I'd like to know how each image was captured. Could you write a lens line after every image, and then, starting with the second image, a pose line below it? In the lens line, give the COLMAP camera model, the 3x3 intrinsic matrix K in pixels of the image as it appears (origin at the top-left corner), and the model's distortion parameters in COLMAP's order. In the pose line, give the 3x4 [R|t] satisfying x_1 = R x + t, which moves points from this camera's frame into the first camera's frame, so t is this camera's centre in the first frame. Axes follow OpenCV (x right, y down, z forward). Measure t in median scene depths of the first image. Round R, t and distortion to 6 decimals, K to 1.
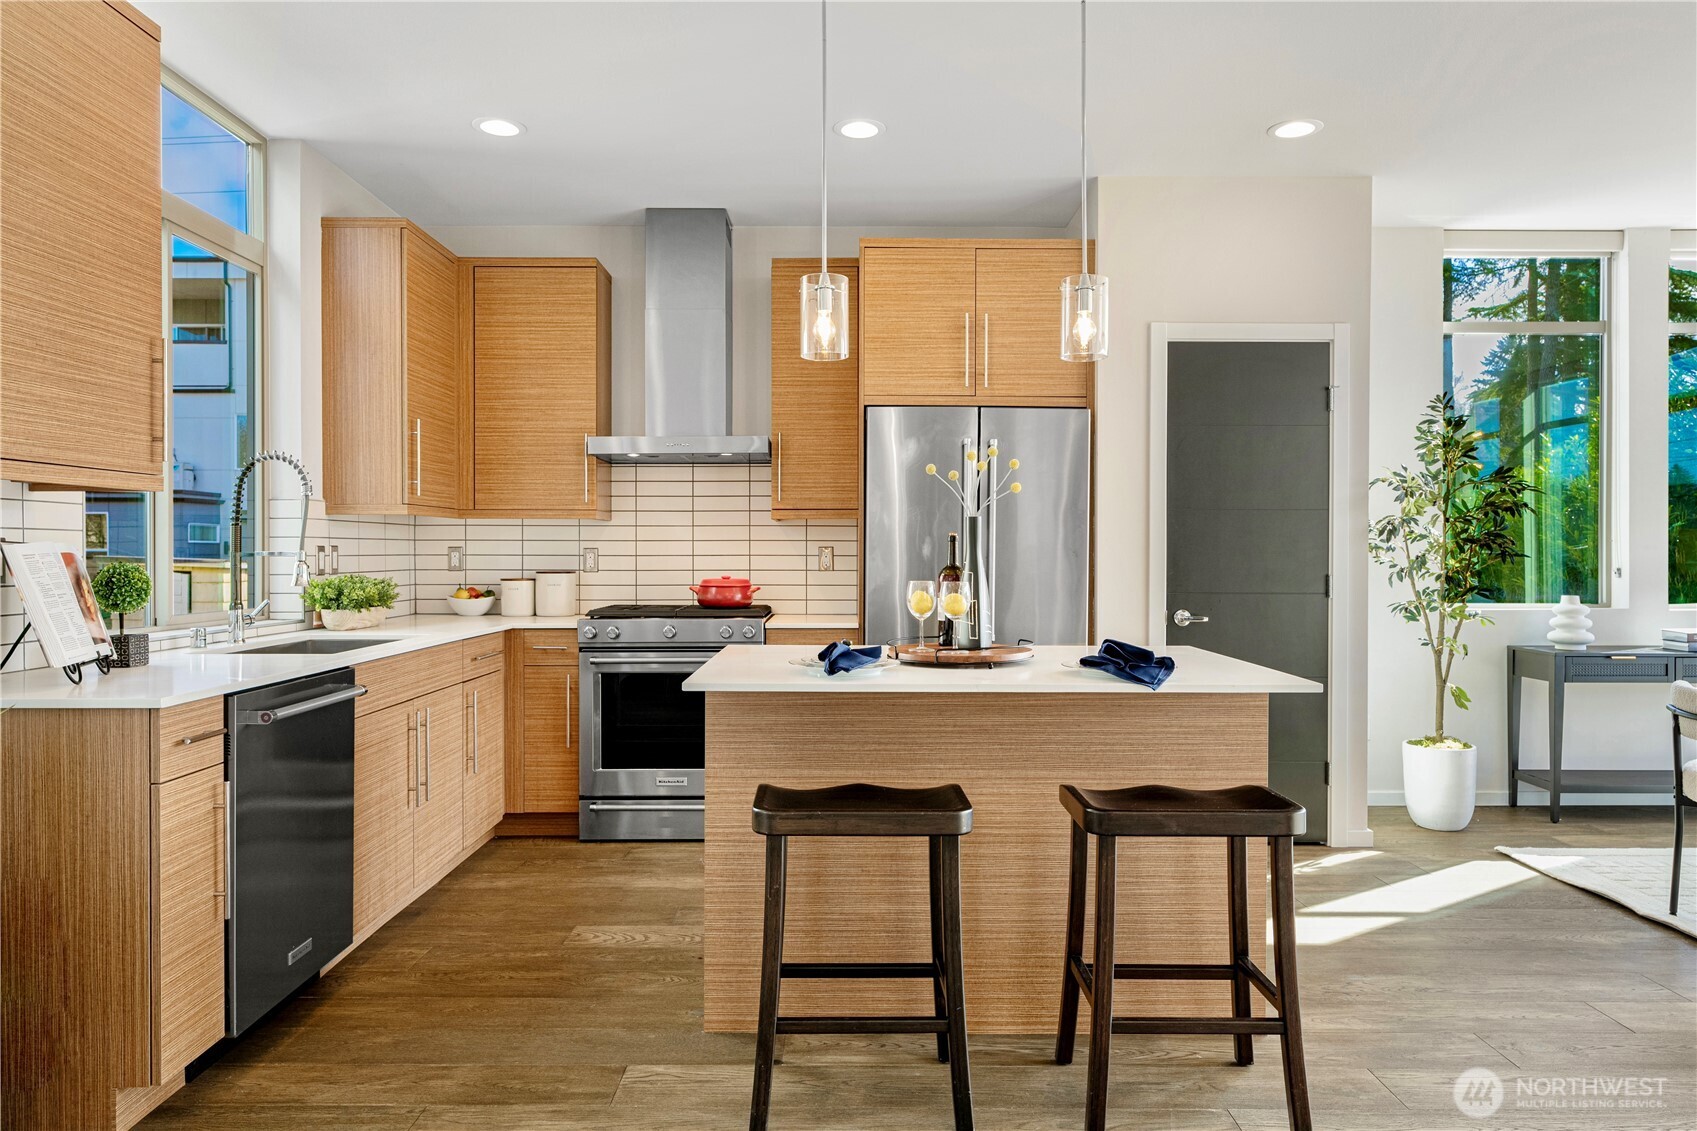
lens RADIAL K [[1100.4, 0, 848.5], [0, 1100.4, 565.5], [0, 0, 1]] dist [0.000328, 0.003457]
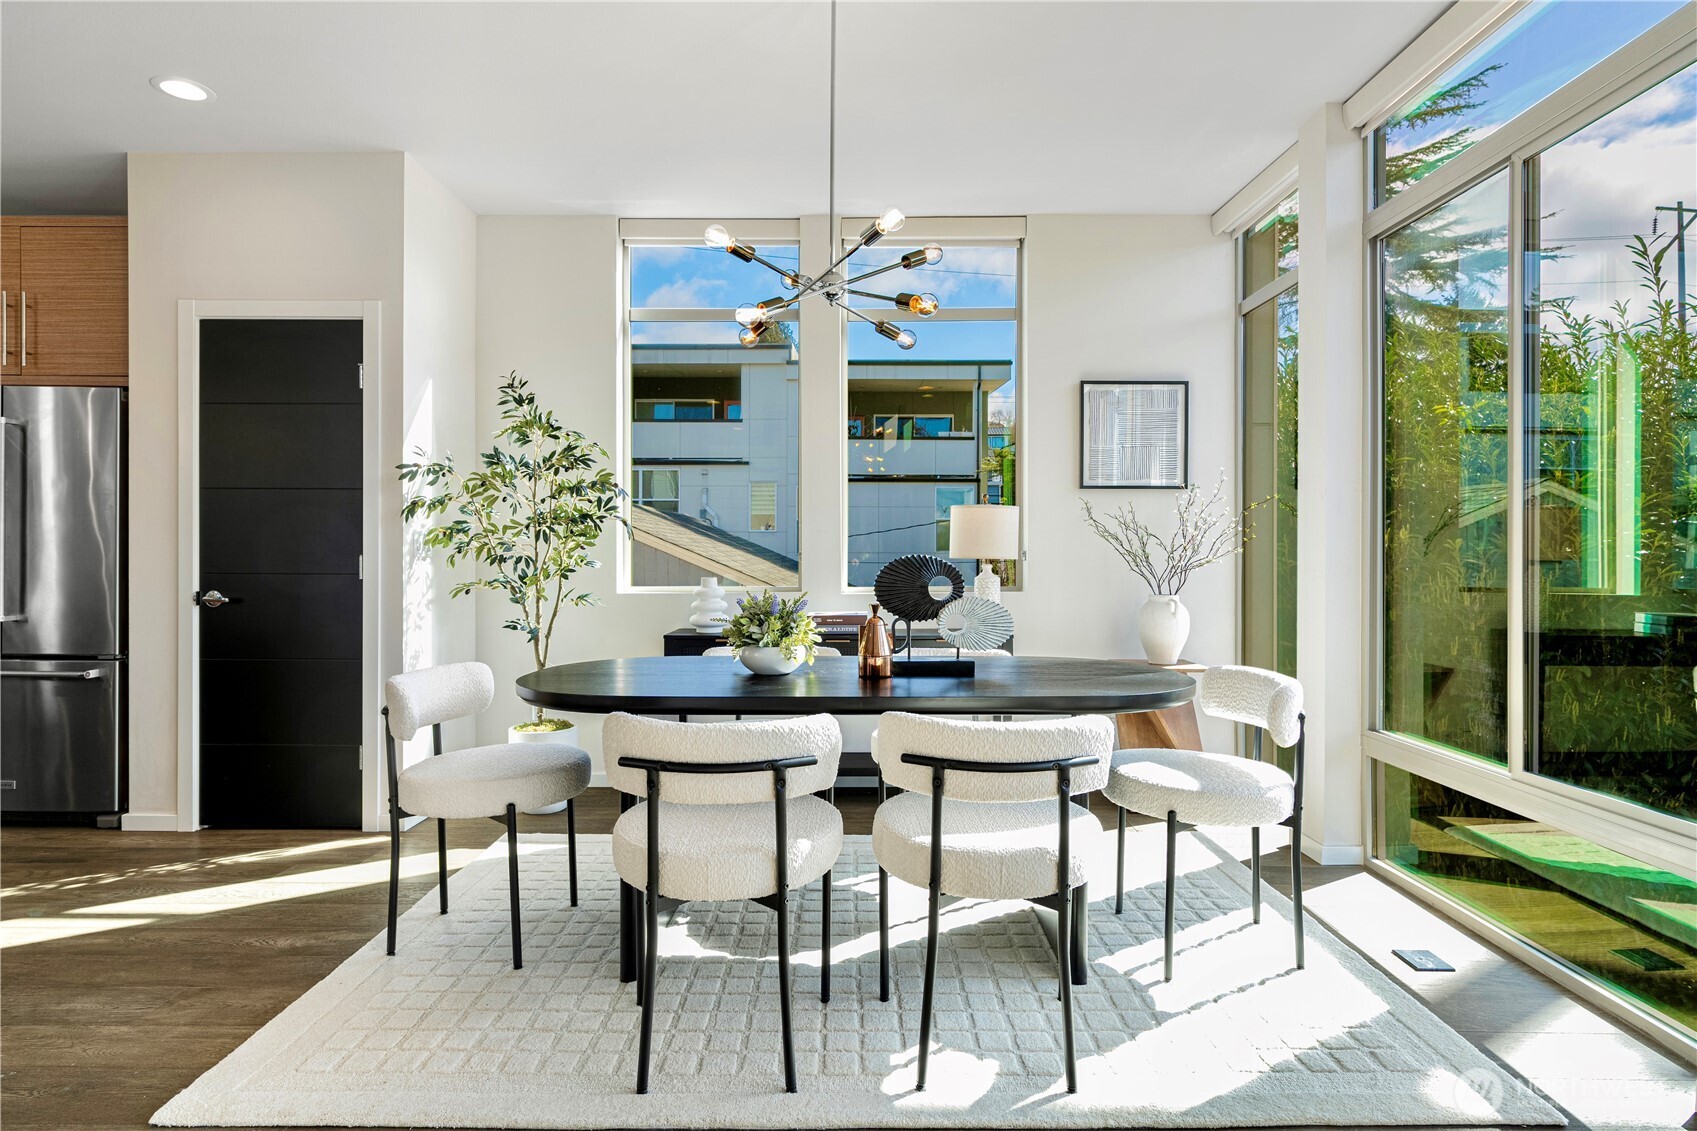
lens RADIAL K [[929.3, 0, 846.0], [0, 929.3, 563.4], [0, 0, 1]] dist [0.003159, 0.001647]
pose [[0.999916, 0.000632, -0.012941, 0.871329], [-0.000684, 0.999992, -0.004017, 0.018710], [0.012938, 0.004026, 0.999908, 0.168965]]
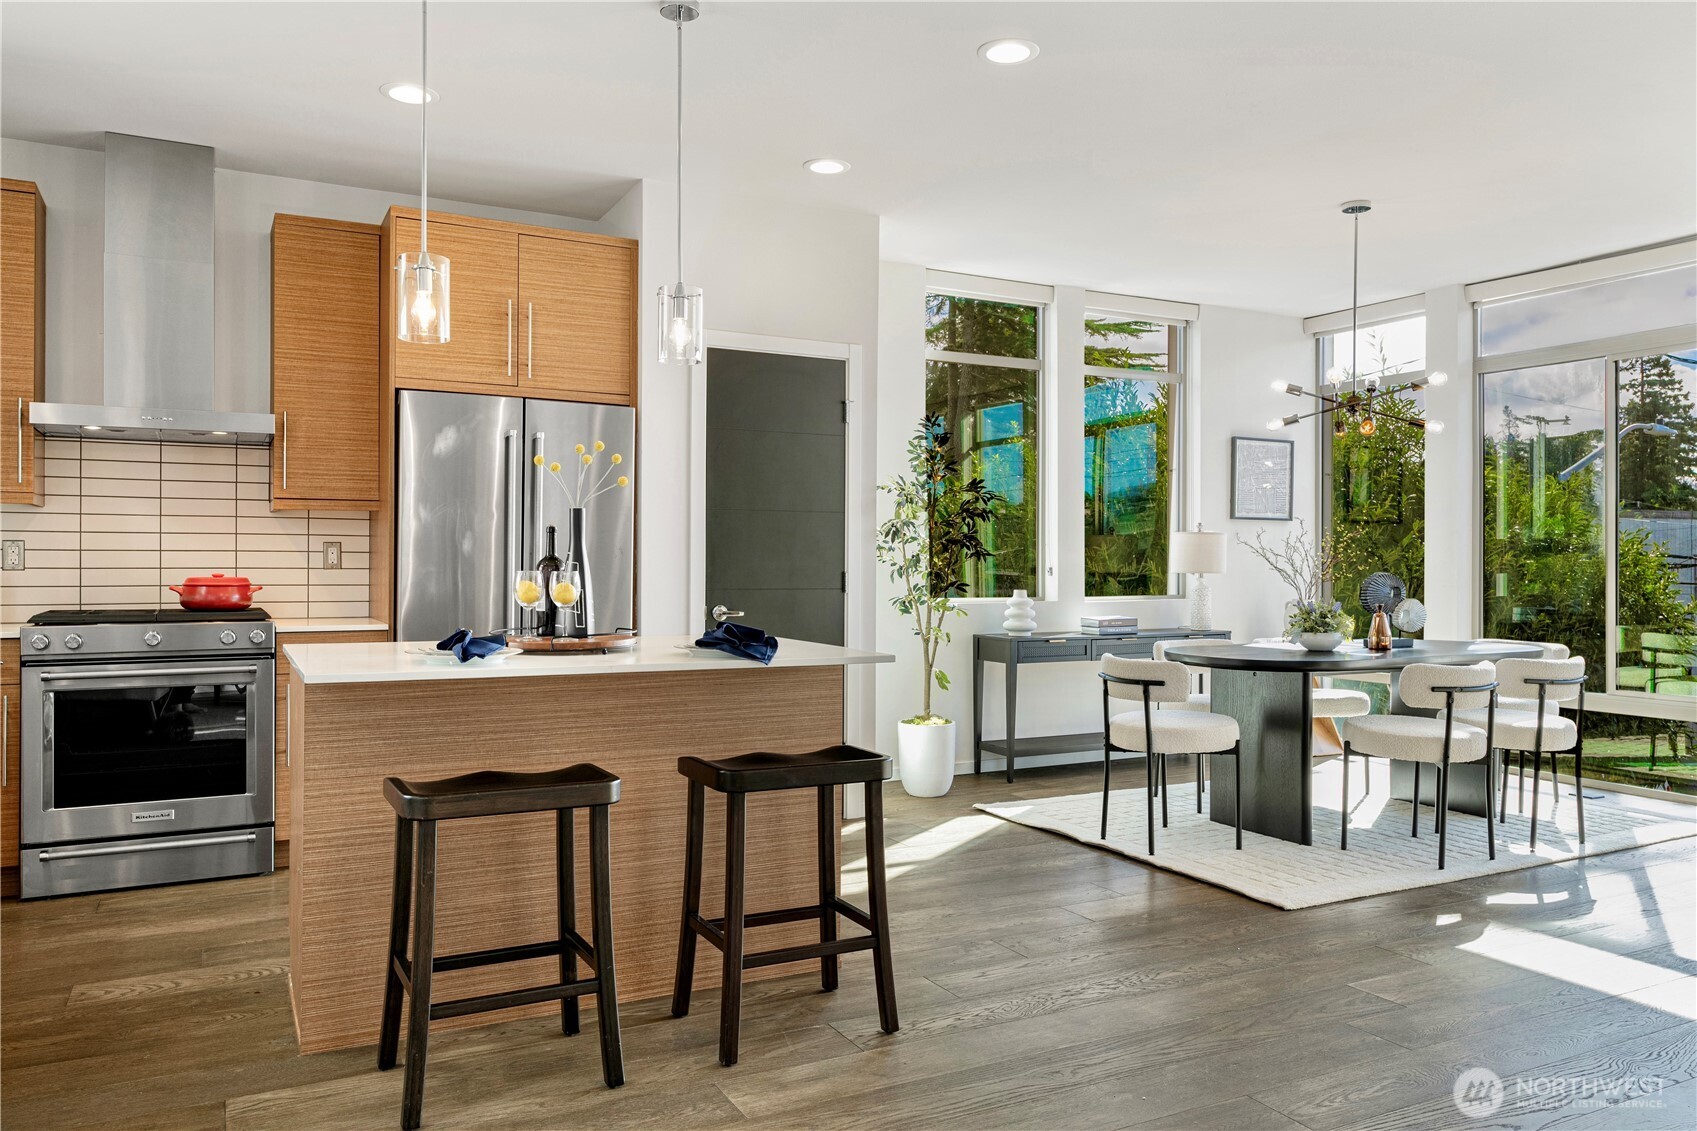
lens RADIAL K [[1207.1, 0, 852.0], [0, 1207.1, 564.4], [0, 0, 1]] dist [0.004885, -0.001401]
pose [[0.886581, 0.002870, 0.462564, -0.114148], [0.000977, 0.999967, -0.008079, 0.010829], [-0.462571, 0.007614, 0.886549, -0.072790]]
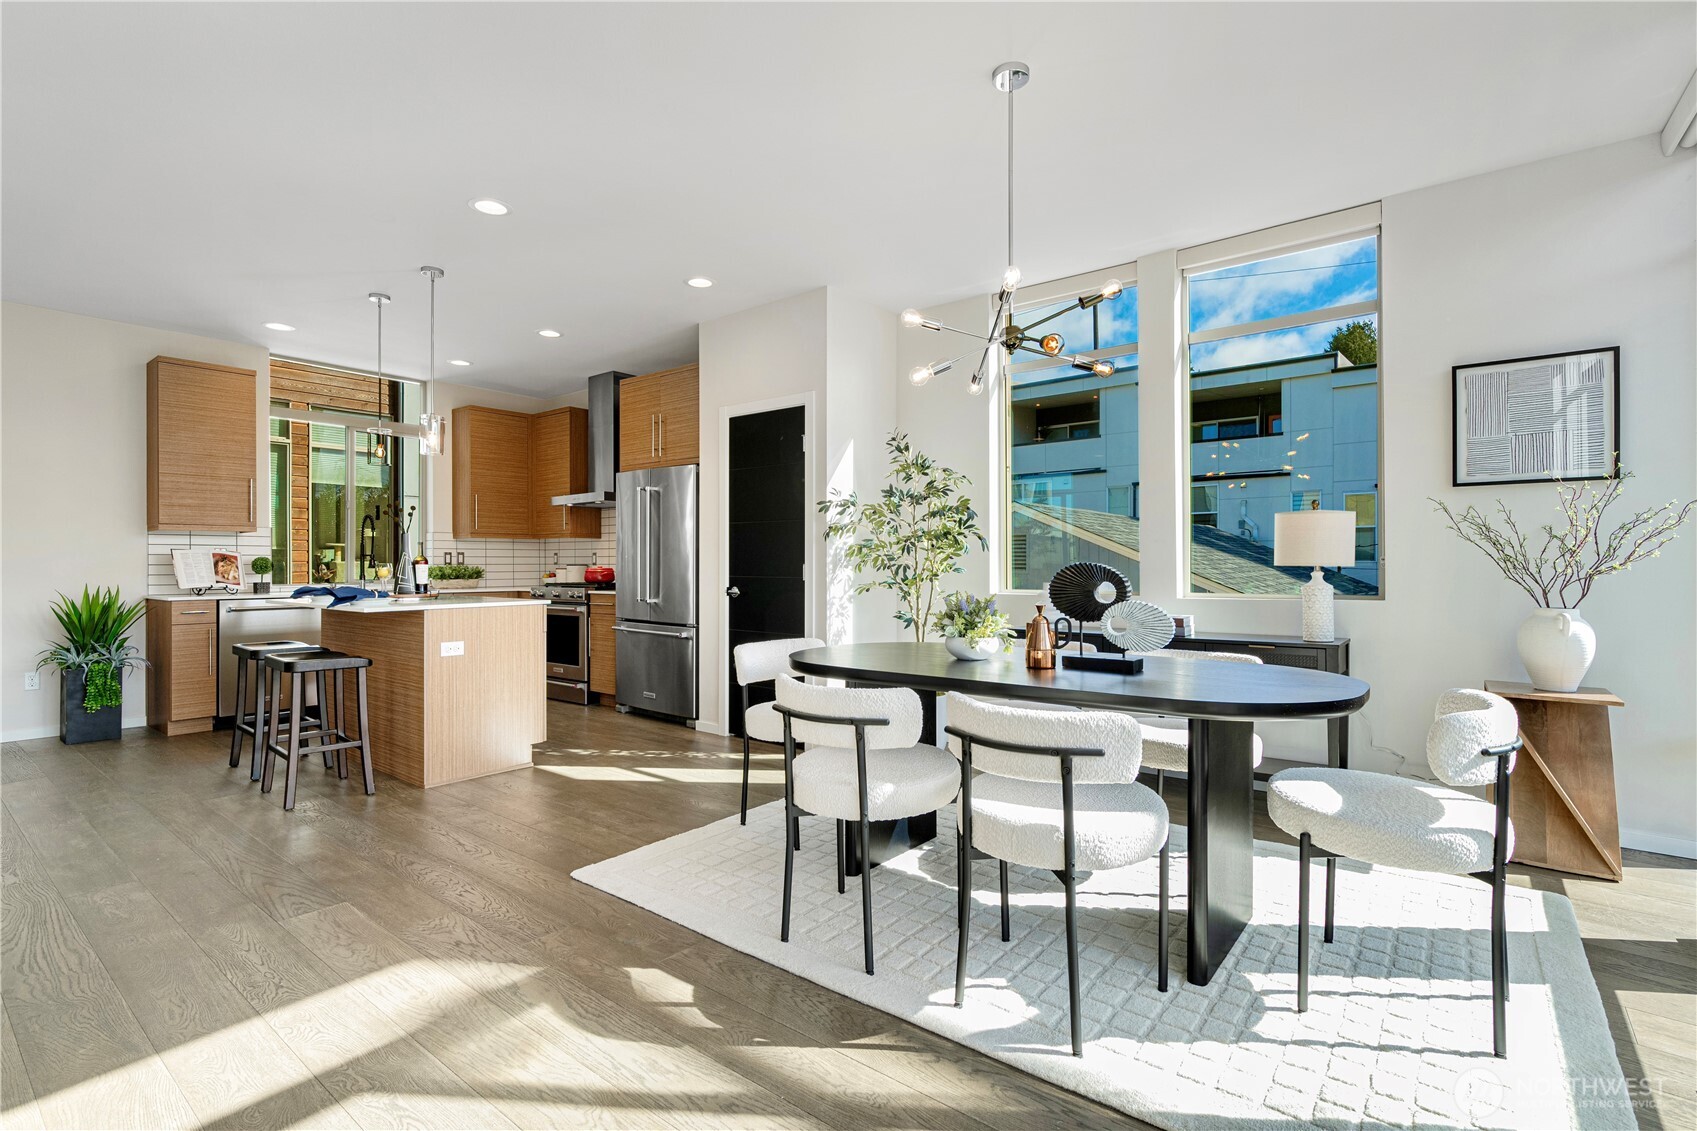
lens RADIAL K [[790.8, 0, 848.5], [0, 790.8, 565.5], [0, 0, 1]] dist [-0.001277, -0.000237]
pose [[0.780533, -0.001681, -0.625112, 1.122919], [-0.004917, 0.999949, -0.008829, 0.019018], [0.625095, 0.009965, 0.780485, 0.215878]]
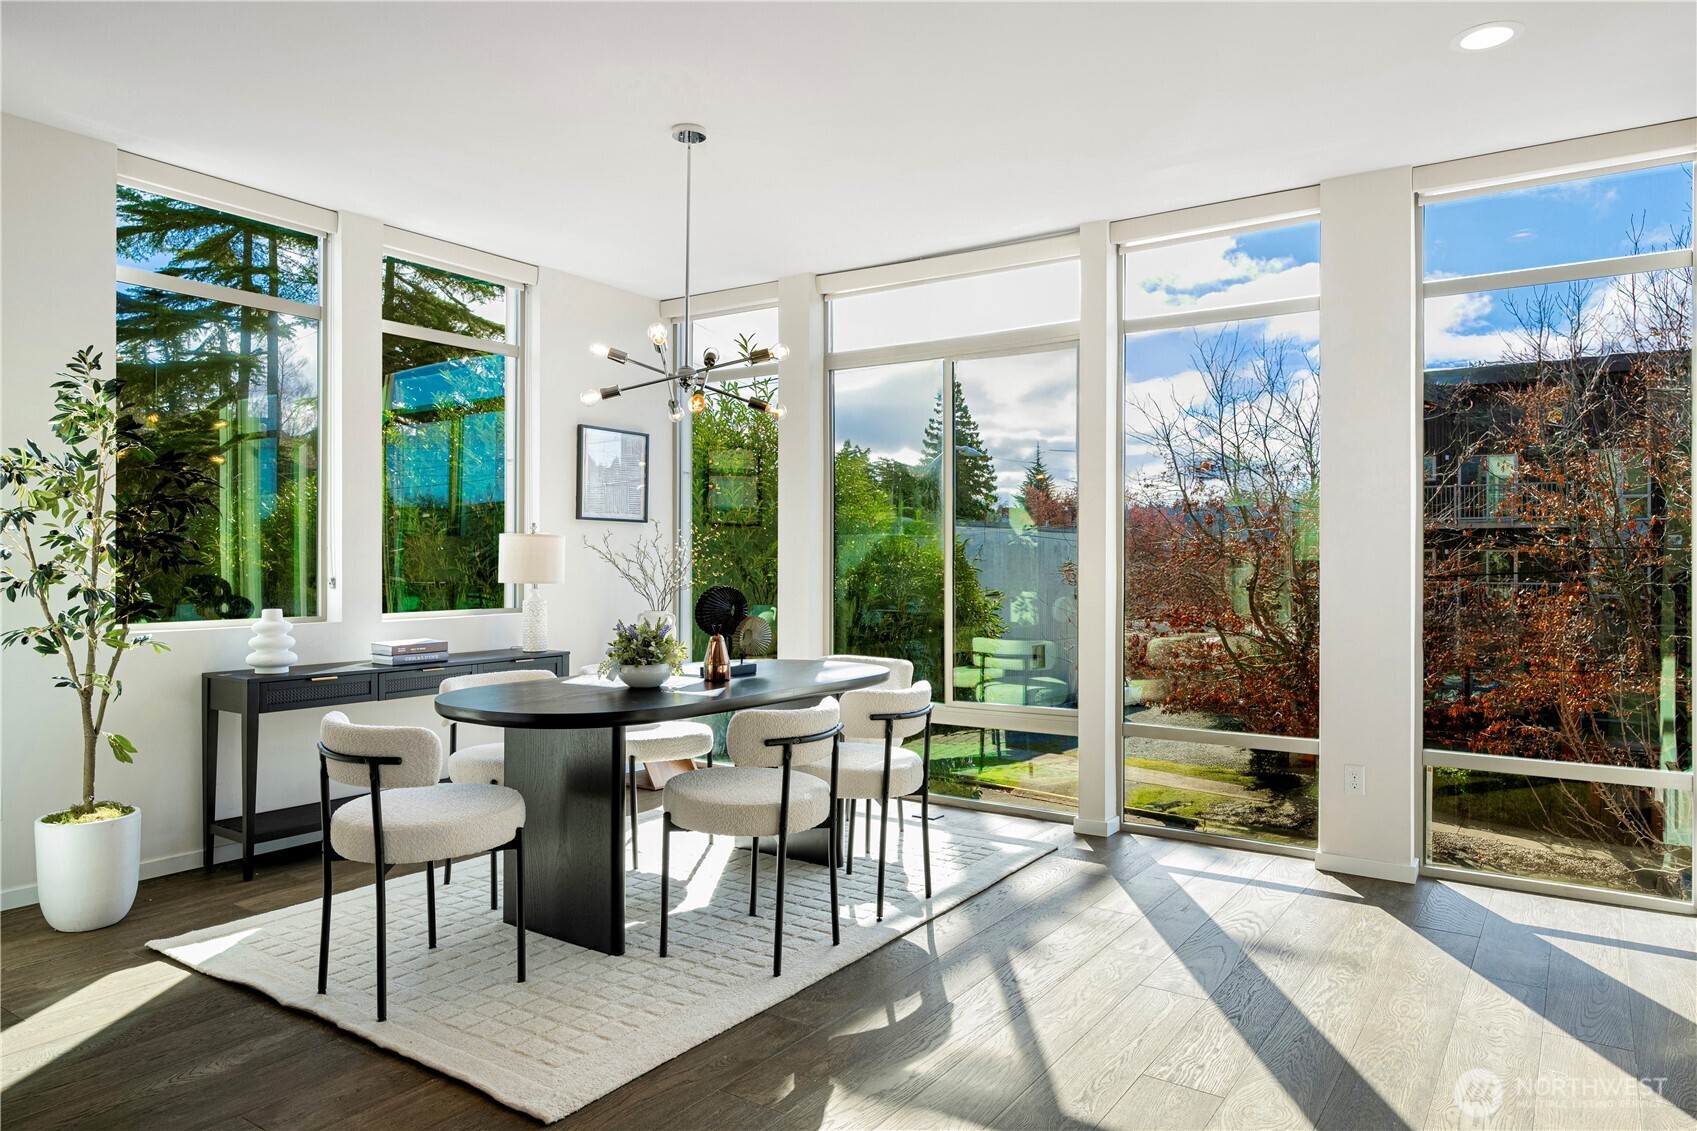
lens RADIAL K [[1073.7, 0, 846.8], [0, 1073.7, 564.1], [0, 0, 1]] dist [-0.004757, -0.001110]
pose [[0.569677, -0.001051, 0.821868, 0.241139], [0.006525, 0.999973, -0.003244, -0.004207], [-0.821843, 0.007211, 0.569669, 0.159679]]
